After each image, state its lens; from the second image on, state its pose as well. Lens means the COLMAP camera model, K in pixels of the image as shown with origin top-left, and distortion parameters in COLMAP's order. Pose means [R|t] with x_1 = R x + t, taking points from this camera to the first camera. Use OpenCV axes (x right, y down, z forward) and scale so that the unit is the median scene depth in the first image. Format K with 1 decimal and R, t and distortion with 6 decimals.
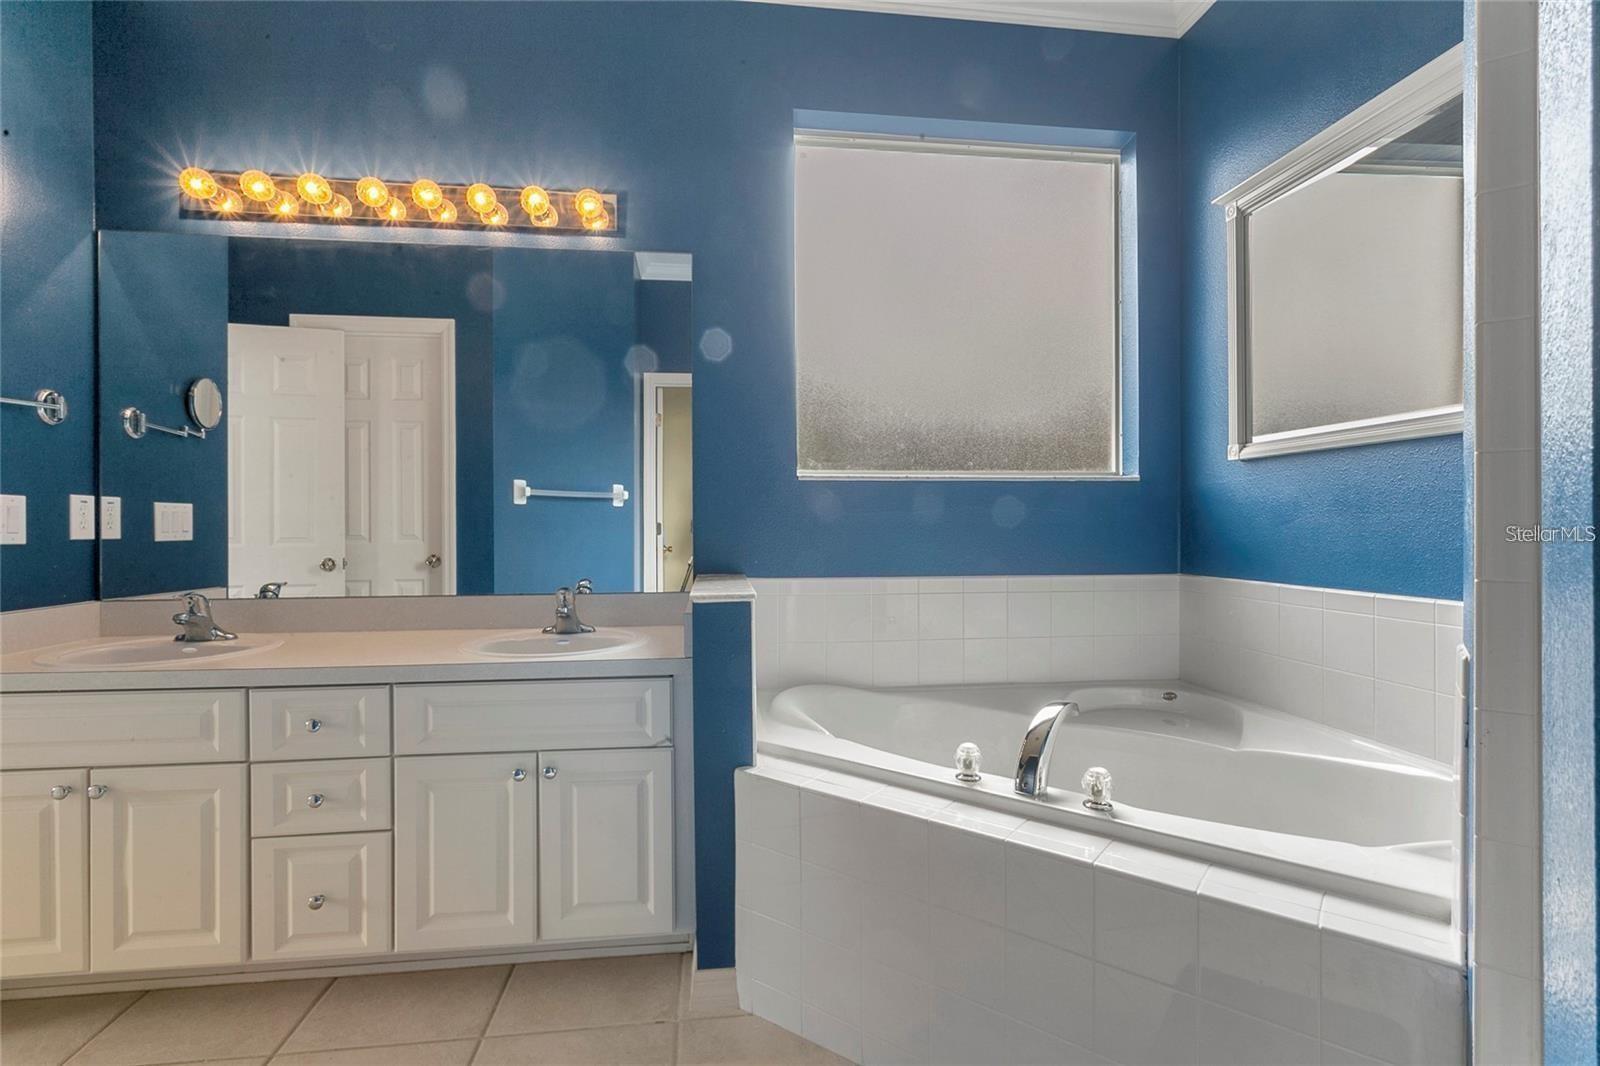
lens RADIAL K [[748.7, 0, 800.0], [0, 748.7, 533.0], [0, 0, 1]] dist [-0.002635, -0.000164]
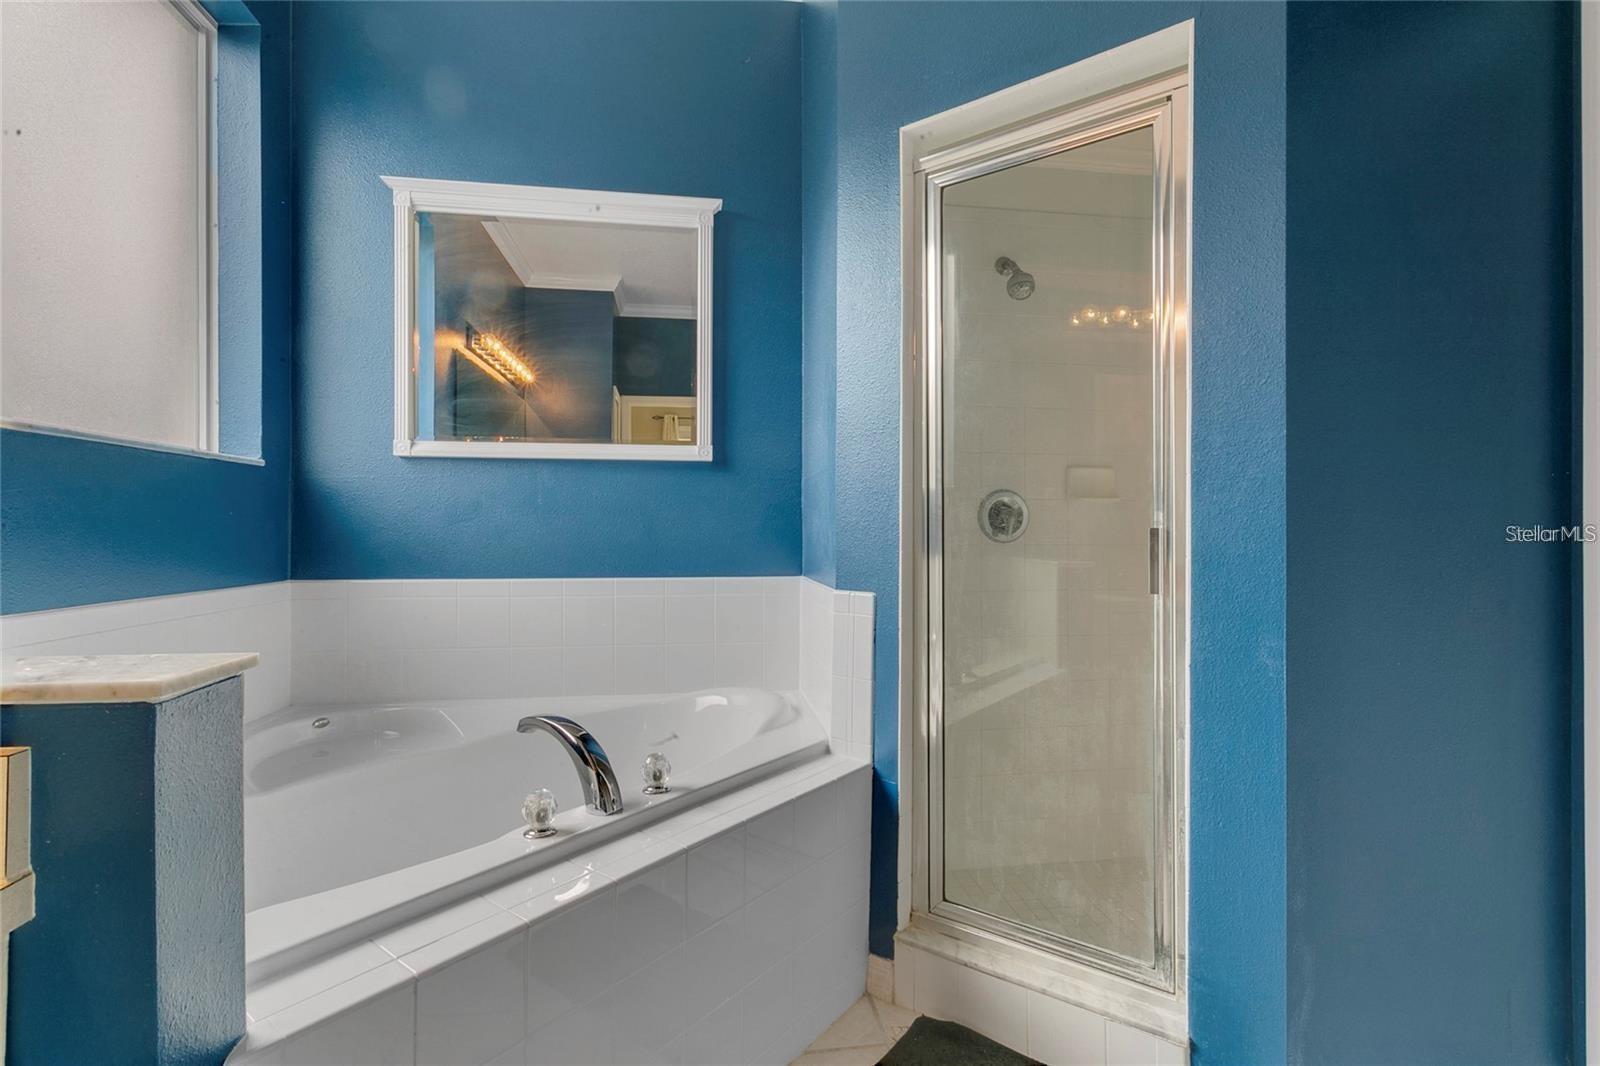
lens RADIAL K [[748.7, 0, 800.0], [0, 748.7, 533.0], [0, 0, 1]] dist [-0.002635, -0.000164]
pose [[-0.032326, -0.000728, 0.999477, -0.390546], [0.004833, 0.999988, 0.000885, 0.003728], [-0.999466, 0.004859, -0.032322, 0.496867]]
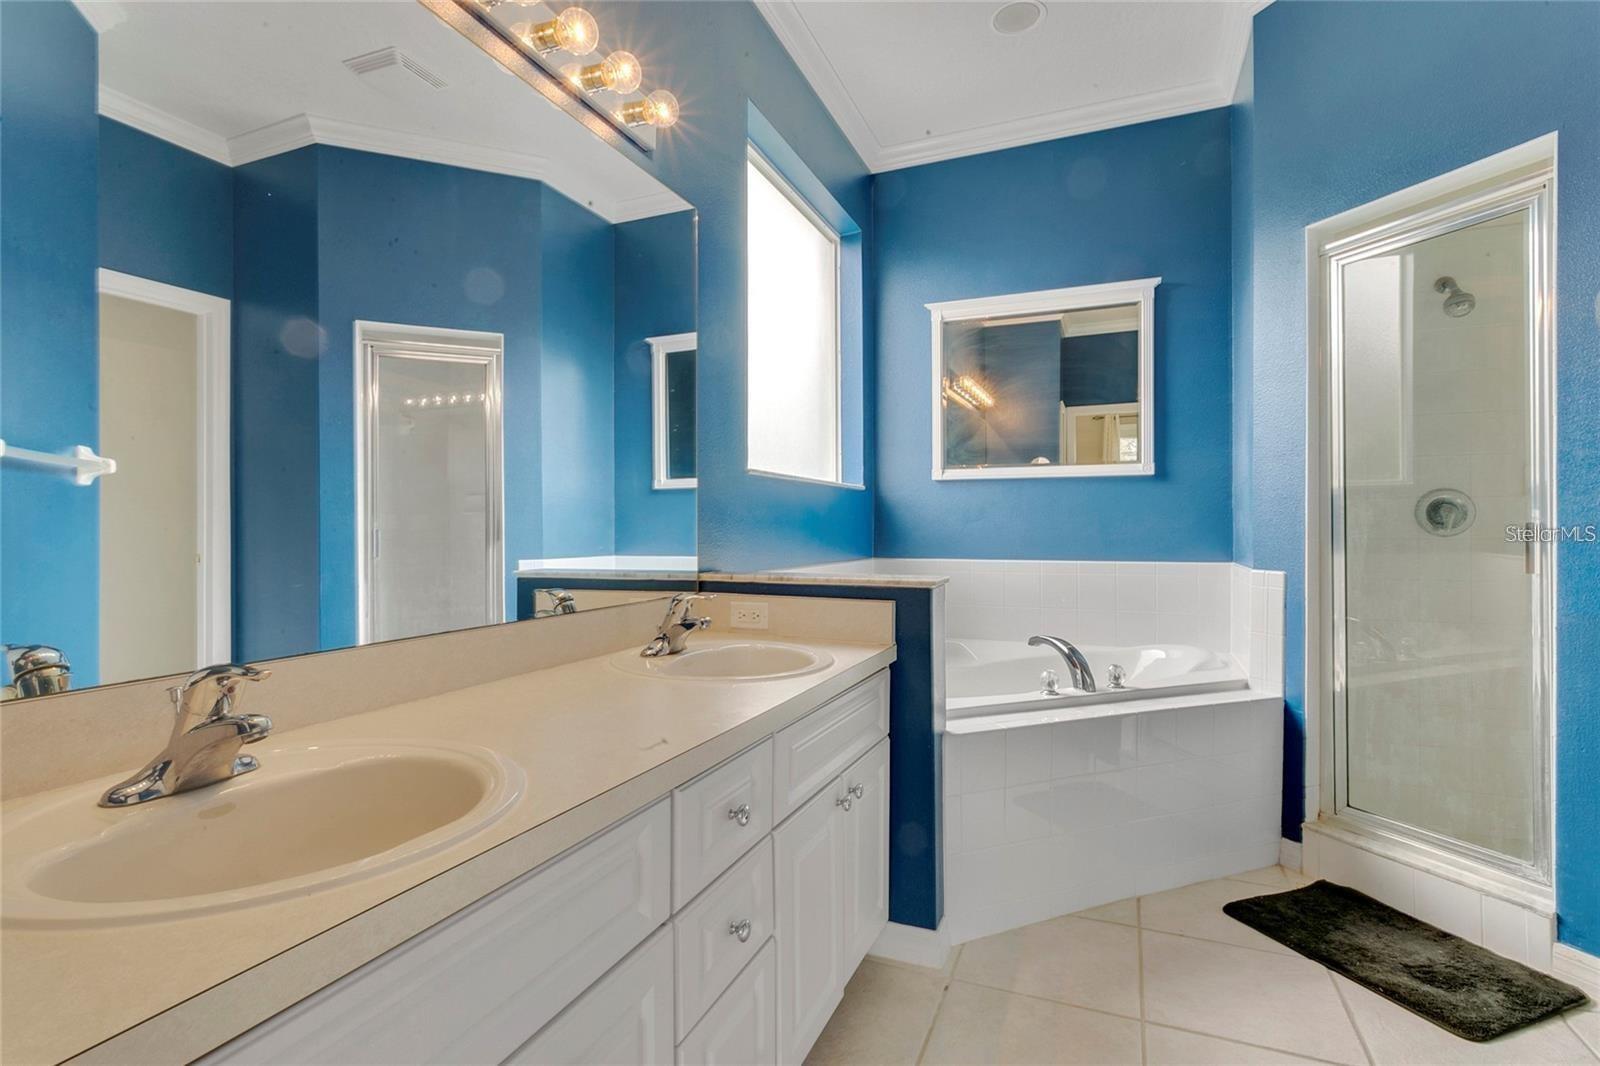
lens RADIAL K [[761.1, 0, 801.3], [0, 761.1, 527.3], [0, 0, 1]] dist [0.003012, 0.001059]
pose [[0.498478, 0.002890, 0.866897, -0.866999], [0.006456, 0.999954, -0.007046, 0.007423], [-0.866878, 0.009109, 0.498437, 0.451632]]
